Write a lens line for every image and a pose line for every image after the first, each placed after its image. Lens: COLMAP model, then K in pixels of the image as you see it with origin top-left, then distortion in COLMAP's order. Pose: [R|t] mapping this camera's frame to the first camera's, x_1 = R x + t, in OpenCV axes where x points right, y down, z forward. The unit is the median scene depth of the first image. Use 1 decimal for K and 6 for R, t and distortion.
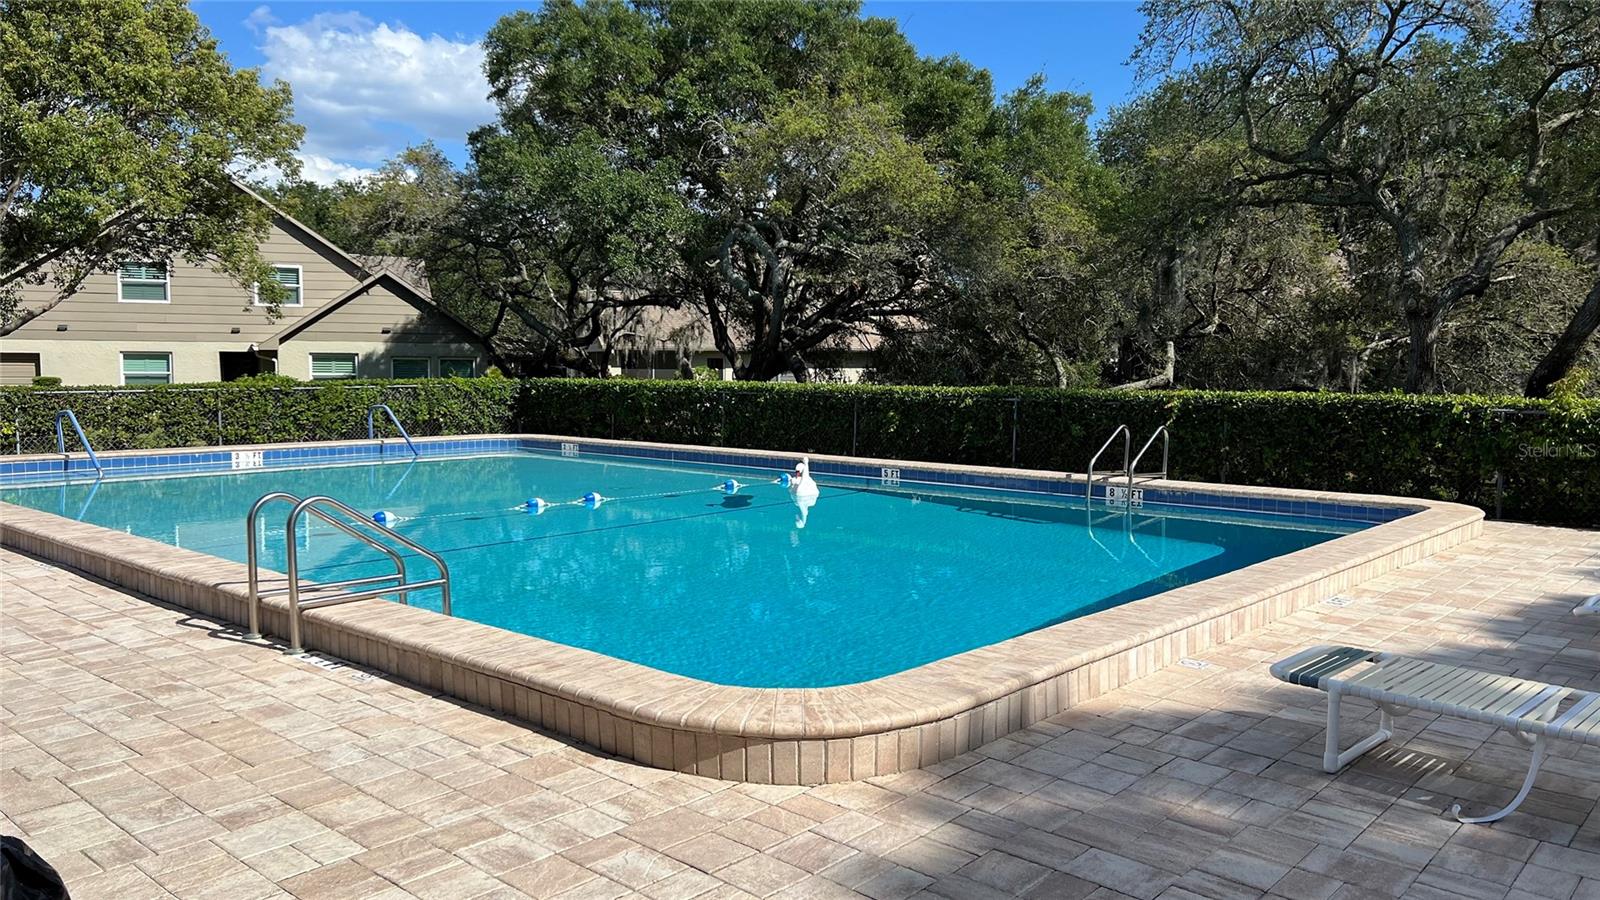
lens RADIAL K [[1297.0, 0, 797.0], [0, 1297.0, 450.8], [0, 0, 1]] dist [-0.000777, -0.002855]
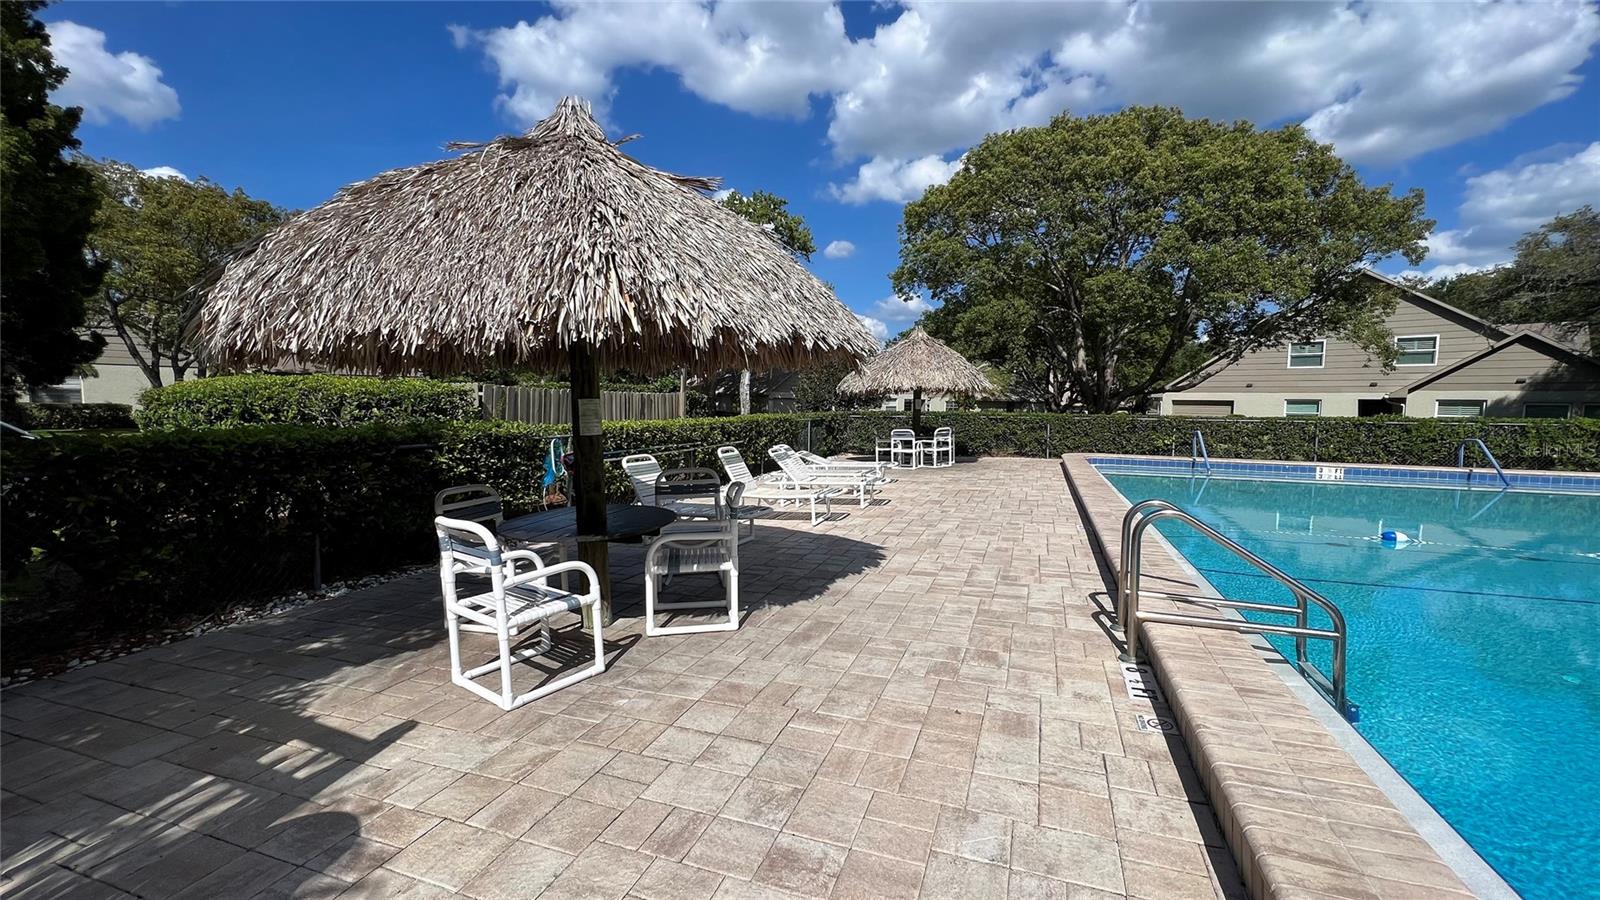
lens RADIAL K [[641.1, 0, 794.2], [0, 641.1, 453.6], [0, 0, 1]] dist [0.001237, 0.001059]
pose [[0.371292, 0.076660, -0.925346, -0.011798], [-0.078005, 0.995638, 0.051184, -0.004096], [0.925234, 0.053178, 0.375652, 0.209304]]
